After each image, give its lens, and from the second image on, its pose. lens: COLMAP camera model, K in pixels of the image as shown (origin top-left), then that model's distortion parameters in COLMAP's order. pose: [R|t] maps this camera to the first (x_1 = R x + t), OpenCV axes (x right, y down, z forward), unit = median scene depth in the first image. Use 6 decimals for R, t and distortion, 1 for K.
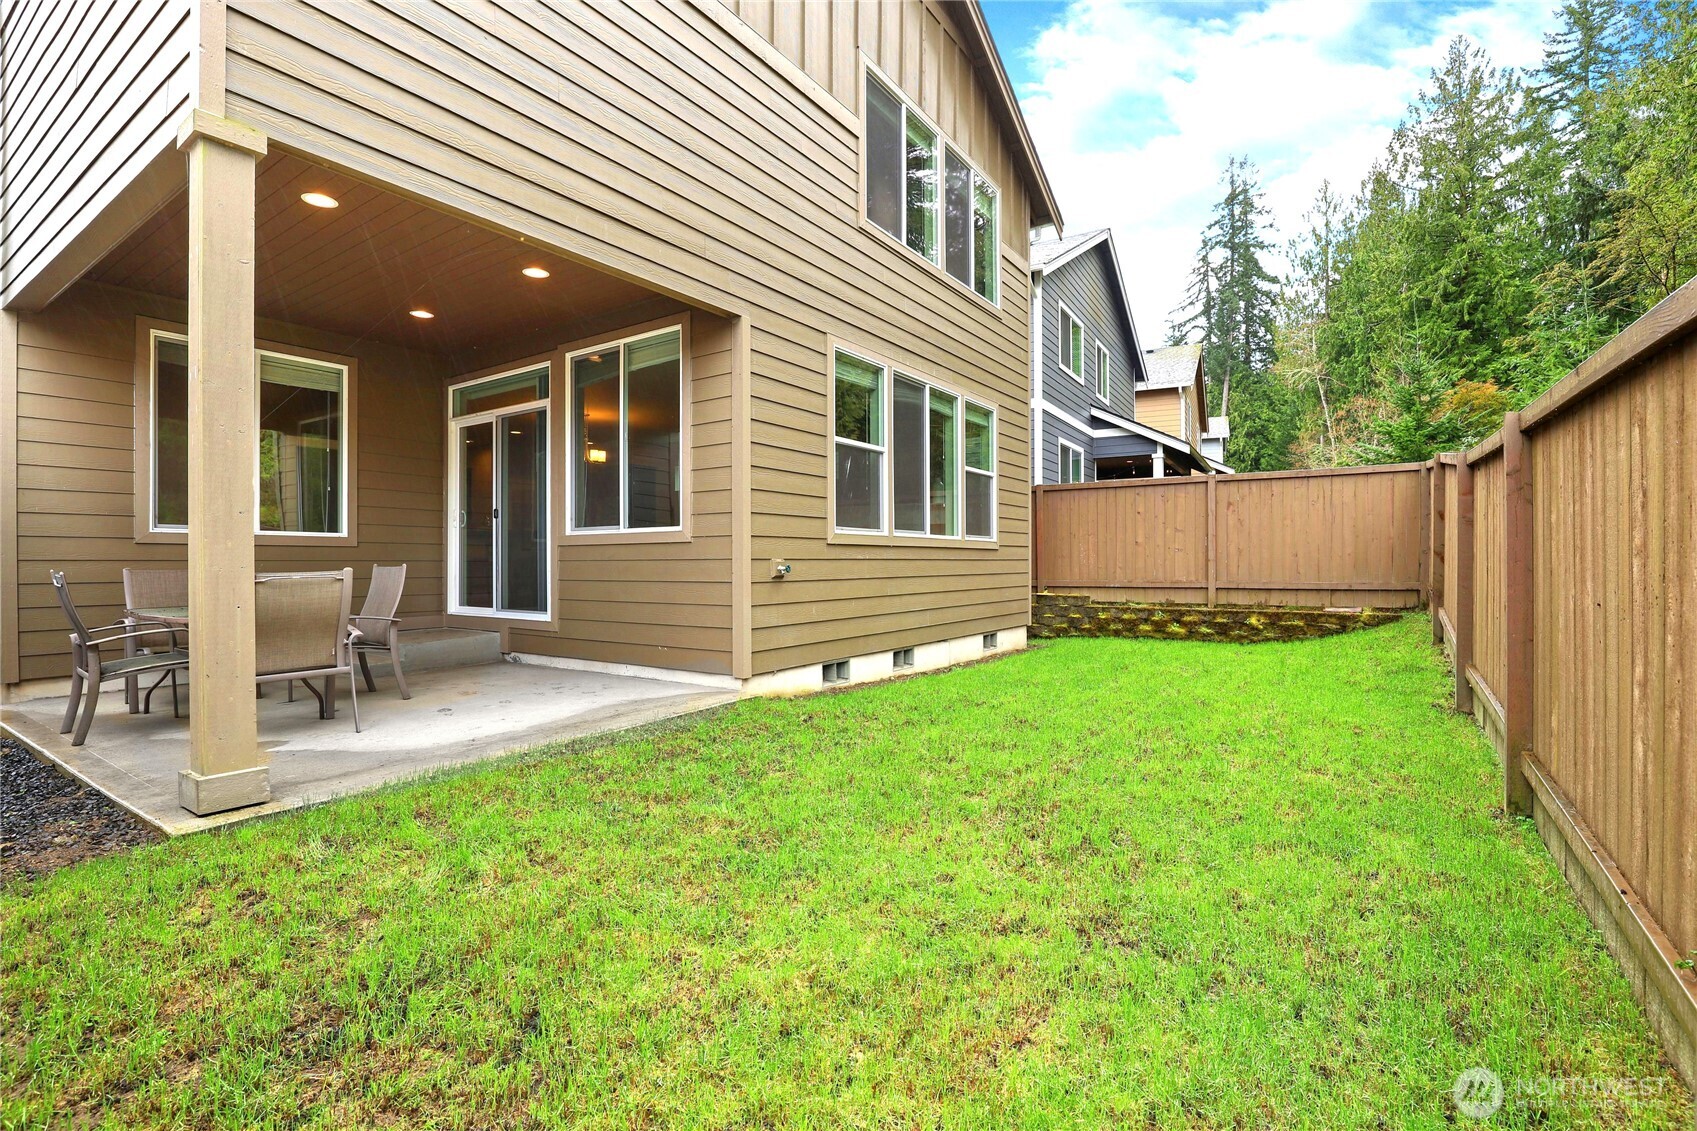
lens RADIAL K [[787.6, 0, 834.3], [0, 787.6, 561.1], [0, 0, 1]] dist [-0.016822, 0.002842]
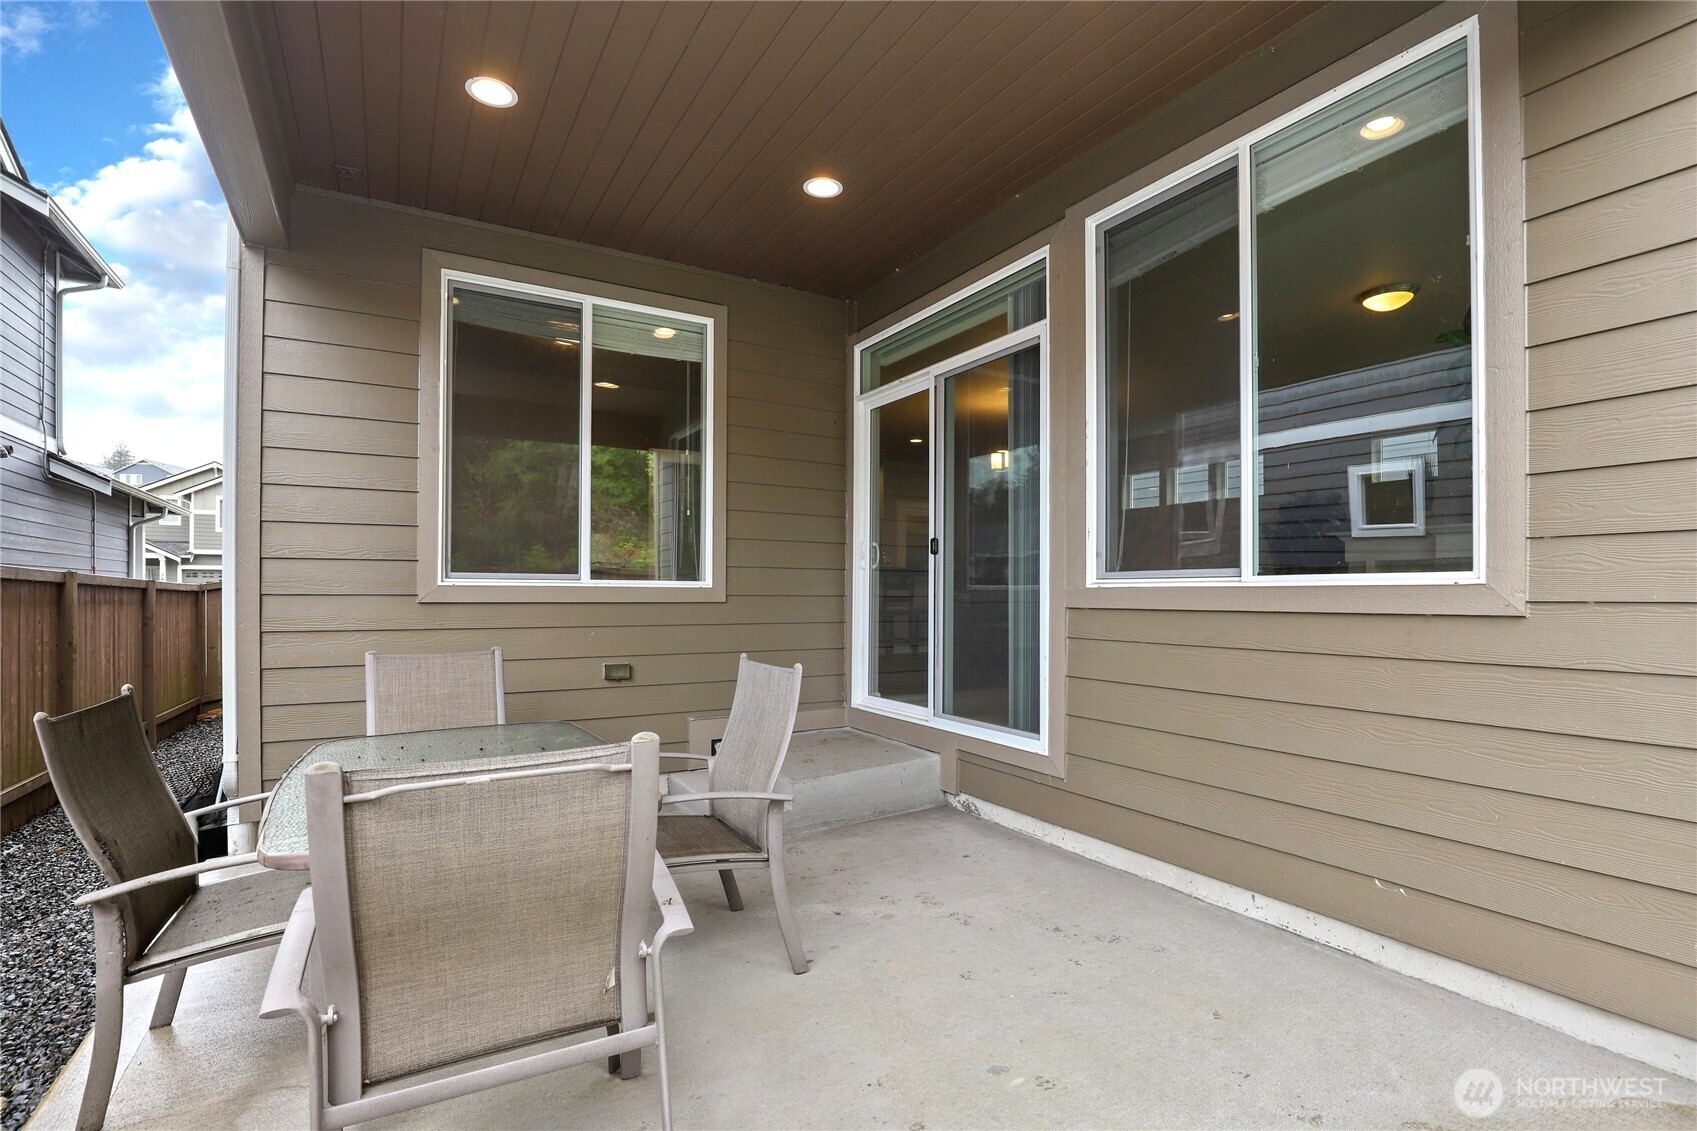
lens RADIAL K [[787.6, 0, 848.7], [0, 787.6, 580.2], [0, 0, 1]] dist [-0.016822, 0.002842]
pose [[0.913245, -0.001933, -0.407407, -0.267476], [-0.003795, 0.999905, -0.013253, -0.029414], [0.407393, 0.013649, 0.913151, 0.474306]]
